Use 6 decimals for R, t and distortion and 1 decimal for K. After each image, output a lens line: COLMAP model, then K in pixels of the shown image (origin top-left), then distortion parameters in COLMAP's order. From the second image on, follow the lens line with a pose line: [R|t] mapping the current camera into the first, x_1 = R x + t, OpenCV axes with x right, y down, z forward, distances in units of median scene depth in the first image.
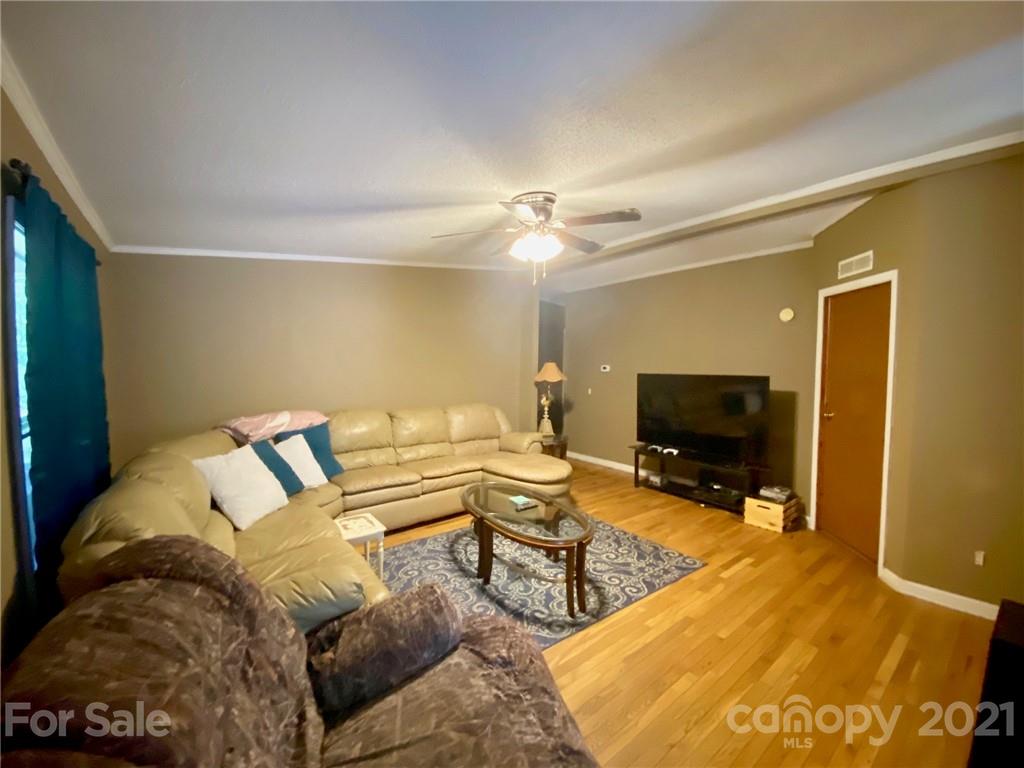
lens RADIAL K [[414.5, 0, 511.2], [0, 414.5, 383.3], [0, 0, 1]] dist [0.000867, -0.001097]
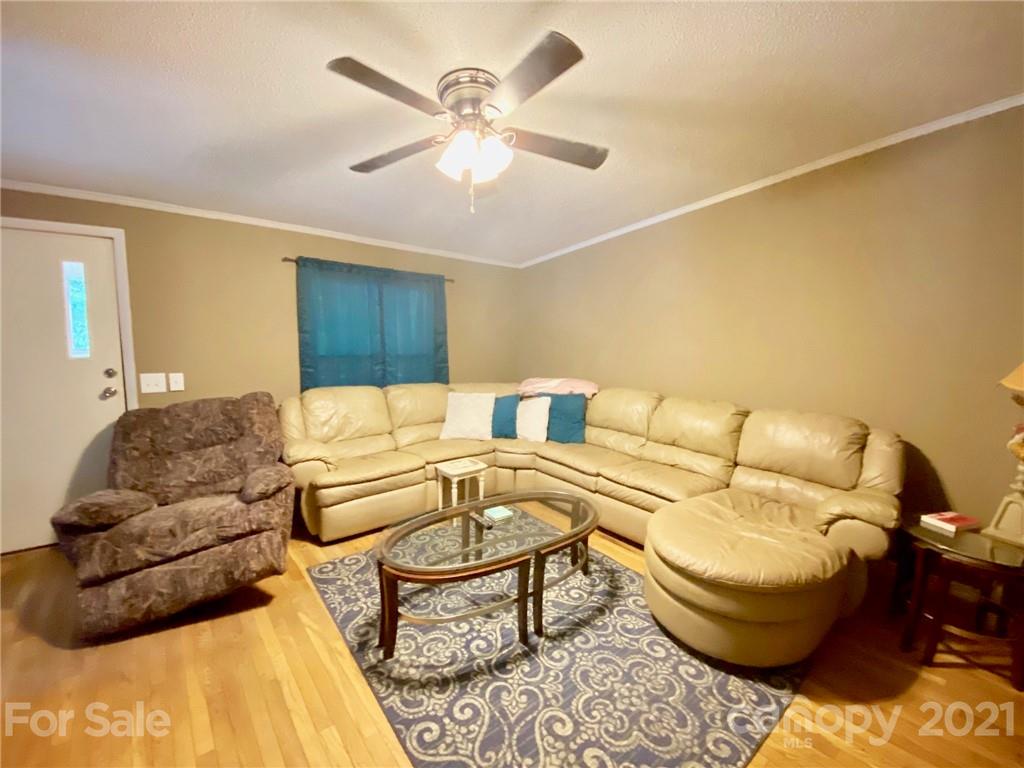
lens RADIAL K [[414.5, 0, 506.2], [0, 414.5, 389.0], [0, 0, 1]] dist [0.000867, -0.001097]
pose [[0.034542, 0.109243, -0.993415, 0.750627], [-0.070935, 0.991769, 0.106596, -0.017839], [0.996883, 0.066786, 0.042007, 0.995556]]
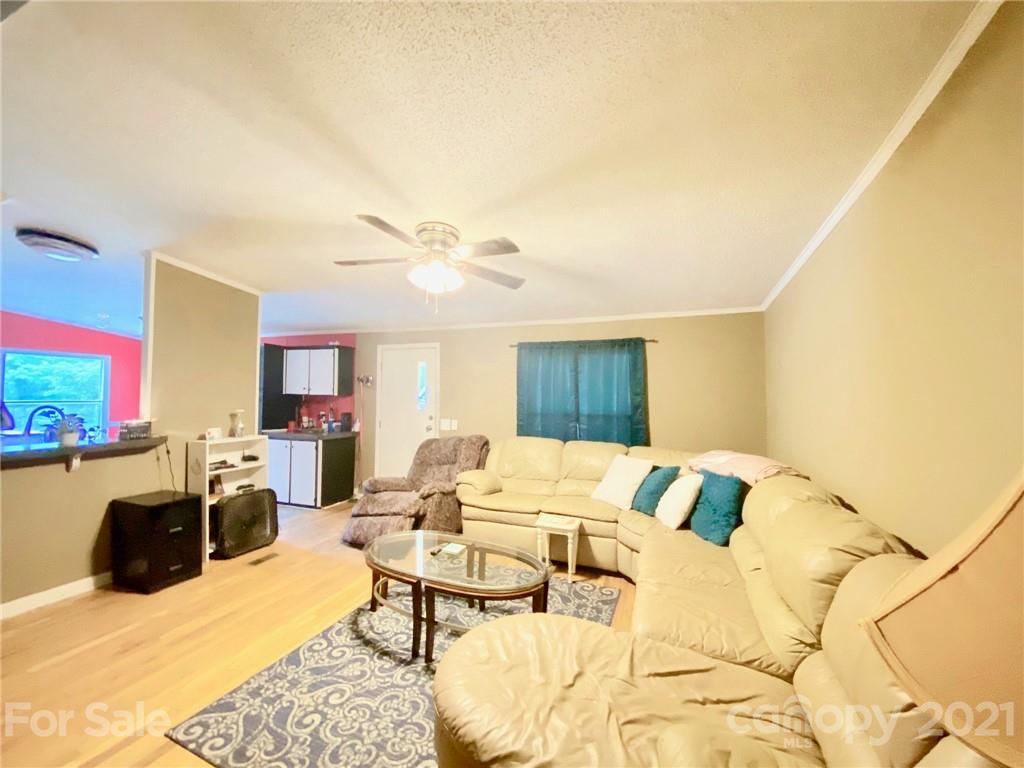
lens RADIAL K [[414.5, 0, 516.3], [0, 414.5, 382.7], [0, 0, 1]] dist [0.000867, -0.001097]
pose [[-0.847164, -0.022986, -0.530834, 0.398083], [-0.043971, 0.998670, 0.026929, -0.108071], [0.529509, 0.046155, -0.847048, 1.861998]]
